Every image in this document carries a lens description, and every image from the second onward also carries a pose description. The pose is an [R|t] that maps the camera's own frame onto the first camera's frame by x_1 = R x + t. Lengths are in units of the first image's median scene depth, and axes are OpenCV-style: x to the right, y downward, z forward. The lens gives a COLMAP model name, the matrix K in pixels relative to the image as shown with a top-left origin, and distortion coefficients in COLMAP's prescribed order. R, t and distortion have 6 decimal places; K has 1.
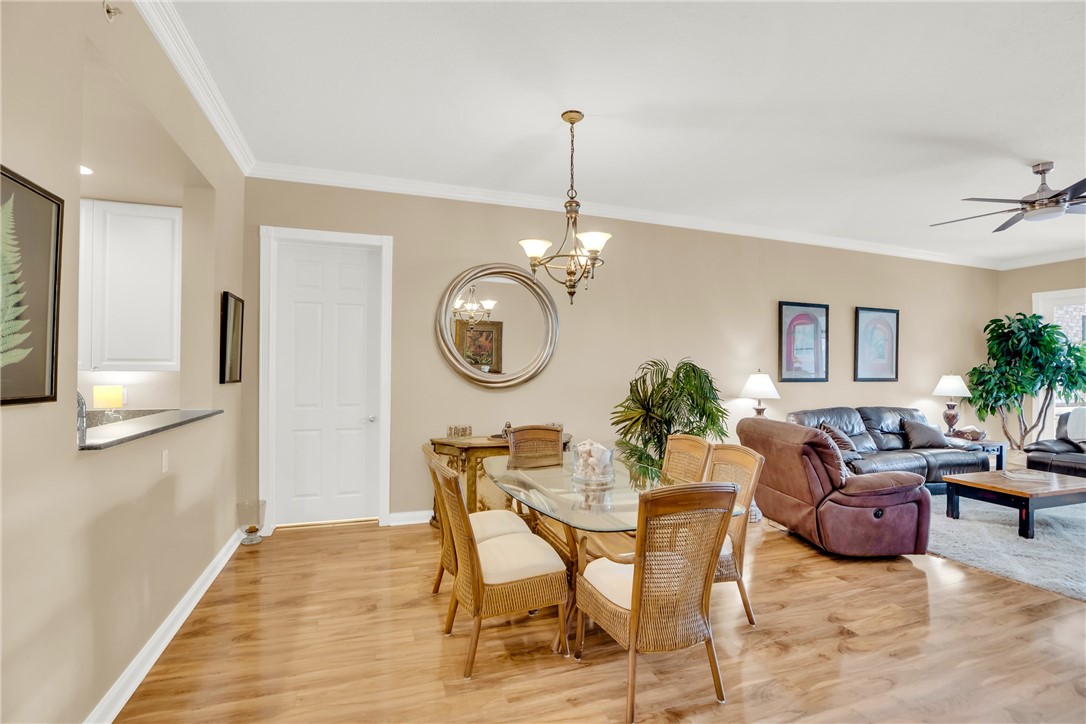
lens RADIAL K [[509.1, 0, 551.4], [0, 509.1, 367.2], [0, 0, 1]] dist [-0.041570, 0.011721]
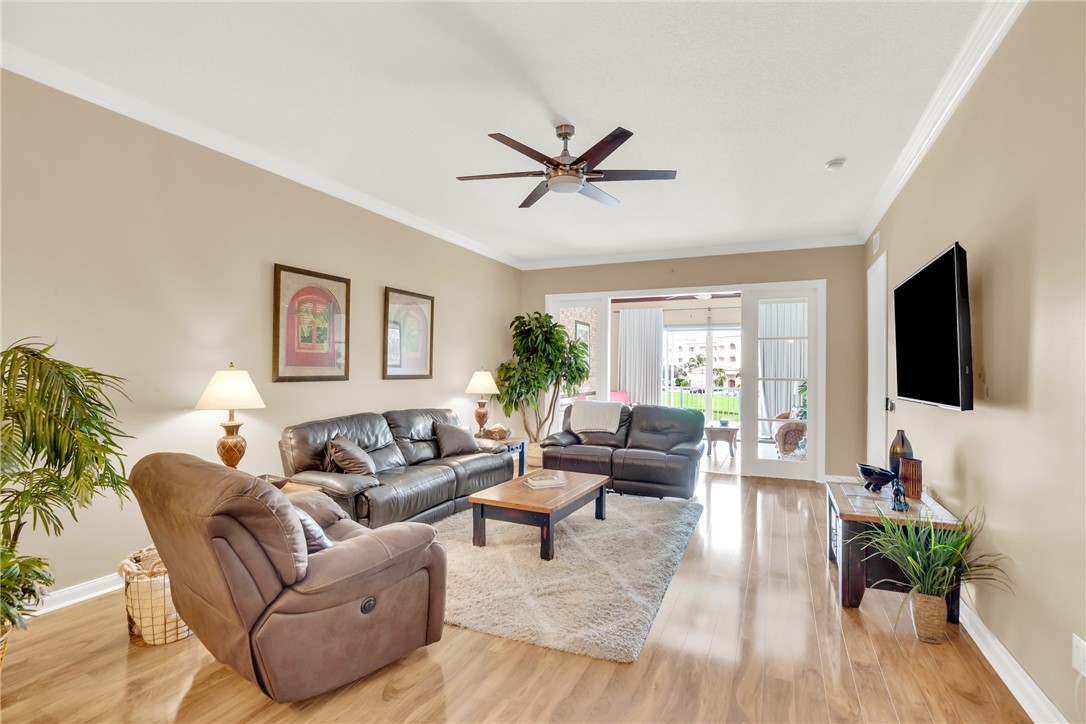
lens RADIAL K [[509.1, 0, 550.7], [0, 509.1, 367.6], [0, 0, 1]] dist [-0.041570, 0.011721]
pose [[0.699544, 0.001045, 0.714589, 0.301152], [-0.006342, 0.999969, 0.004746, 0.005458], [-0.714562, -0.007852, 0.699528, 0.342335]]
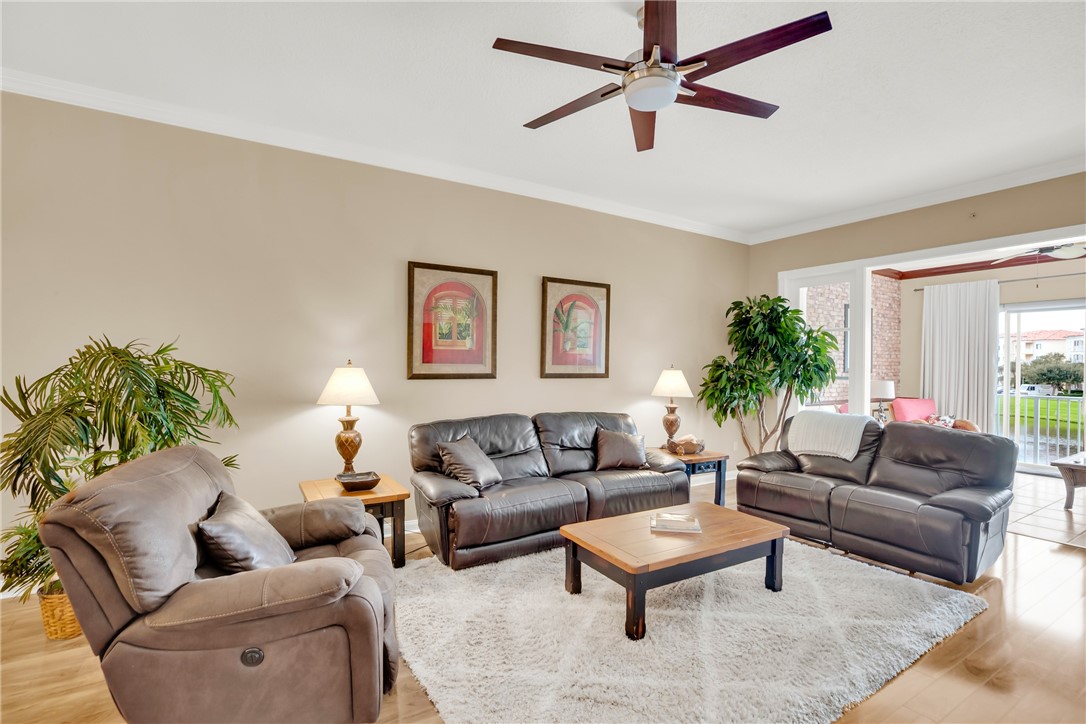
lens RADIAL K [[509.1, 0, 551.8], [0, 509.1, 366.8], [0, 0, 1]] dist [-0.041570, 0.011721]
pose [[0.978707, 0.001609, 0.205254, 0.664412], [-0.003653, 0.999947, 0.009578, 0.006658], [-0.205228, -0.010124, 0.978662, 0.378520]]
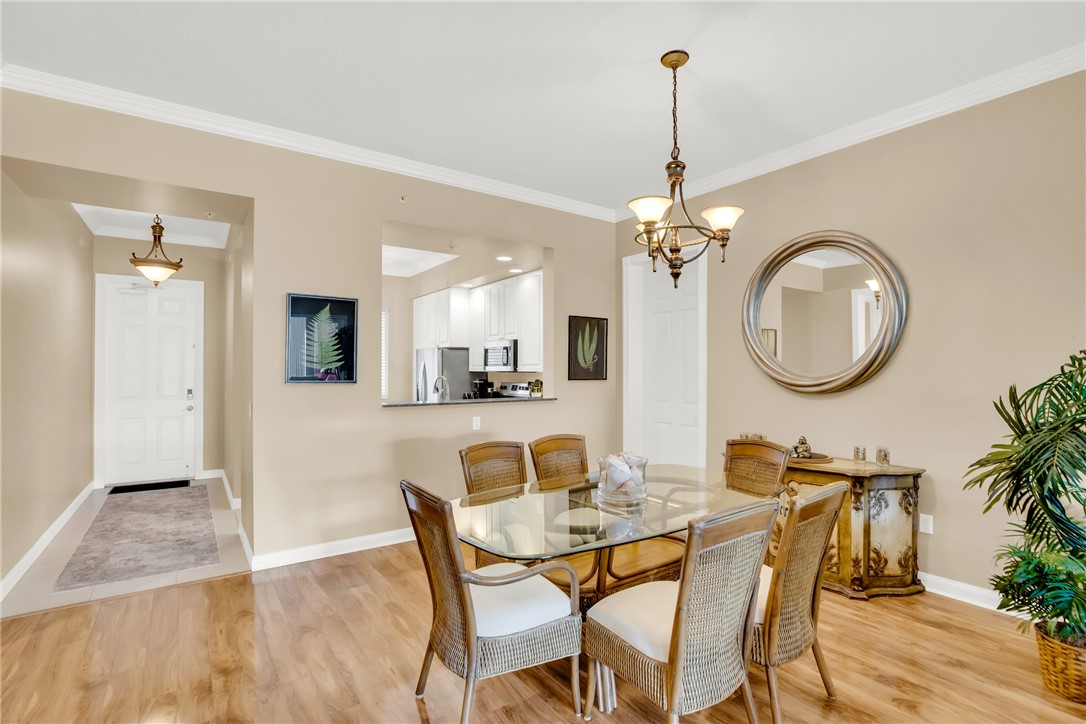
lens RADIAL K [[509.1, 0, 545.0], [0, 509.1, 367.6], [0, 0, 1]] dist [-0.041570, 0.011721]
pose [[0.265317, -0.010861, -0.964100, 0.558561], [0.004381, 0.999940, -0.010059, 0.008110], [0.964151, -0.001555, 0.265348, 0.428513]]
